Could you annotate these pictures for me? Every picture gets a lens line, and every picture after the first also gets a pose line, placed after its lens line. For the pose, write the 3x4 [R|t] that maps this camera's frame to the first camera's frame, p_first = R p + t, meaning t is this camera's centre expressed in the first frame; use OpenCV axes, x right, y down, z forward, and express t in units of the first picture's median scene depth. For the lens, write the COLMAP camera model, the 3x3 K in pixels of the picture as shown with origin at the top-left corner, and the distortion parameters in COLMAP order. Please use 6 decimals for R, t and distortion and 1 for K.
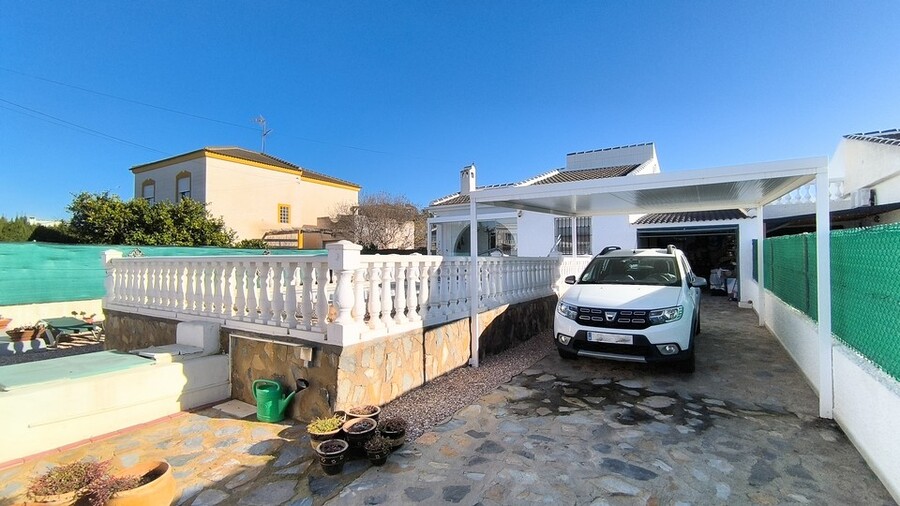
lens RADIAL K [[414.9, 0, 450.0], [0, 414.9, 253.0], [0, 0, 1]] dist [-0.003952, -0.000068]
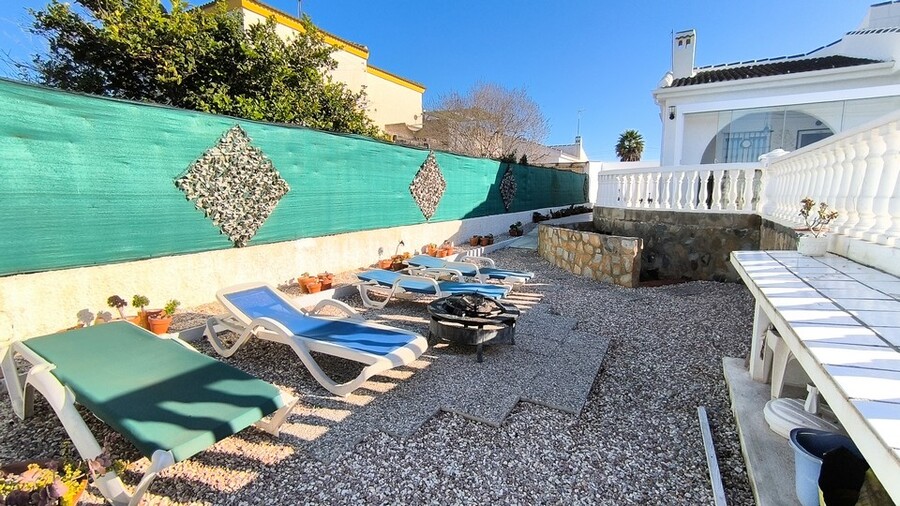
lens RADIAL K [[414.9, 0, 450.0], [0, 414.9, 253.0], [0, 0, 1]] dist [-0.003952, -0.000068]
pose [[0.999039, -0.006860, 0.043293, -0.648983], [-0.000228, 0.986853, 0.161623, 0.052339], [-0.043833, -0.161477, 0.985903, 0.660802]]
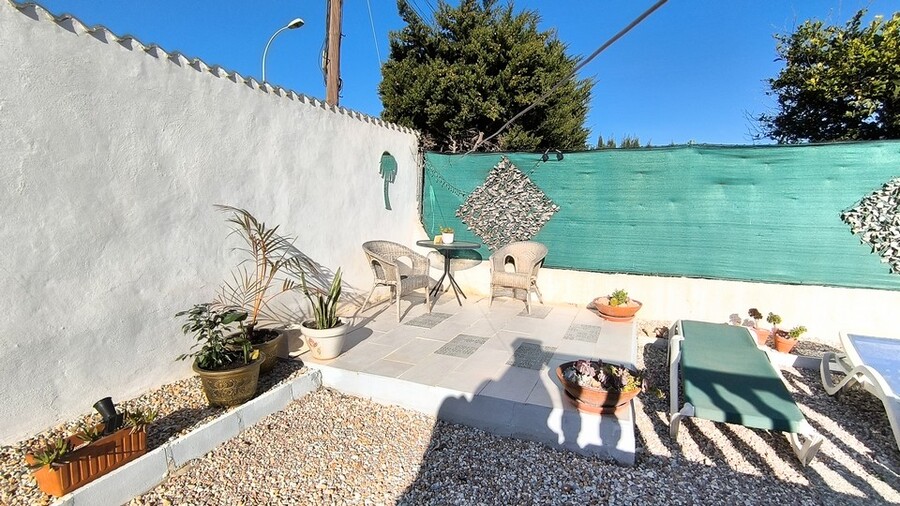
lens RADIAL K [[425.5, 0, 468.4], [0, 425.5, 258.3], [0, 0, 1]] dist [-0.036141, 0.020287]
pose [[0.186525, 0.111576, -0.976094, -0.561668], [0.002444, 0.993474, 0.114030, 0.043744], [0.982447, -0.023655, 0.185035, 0.645241]]
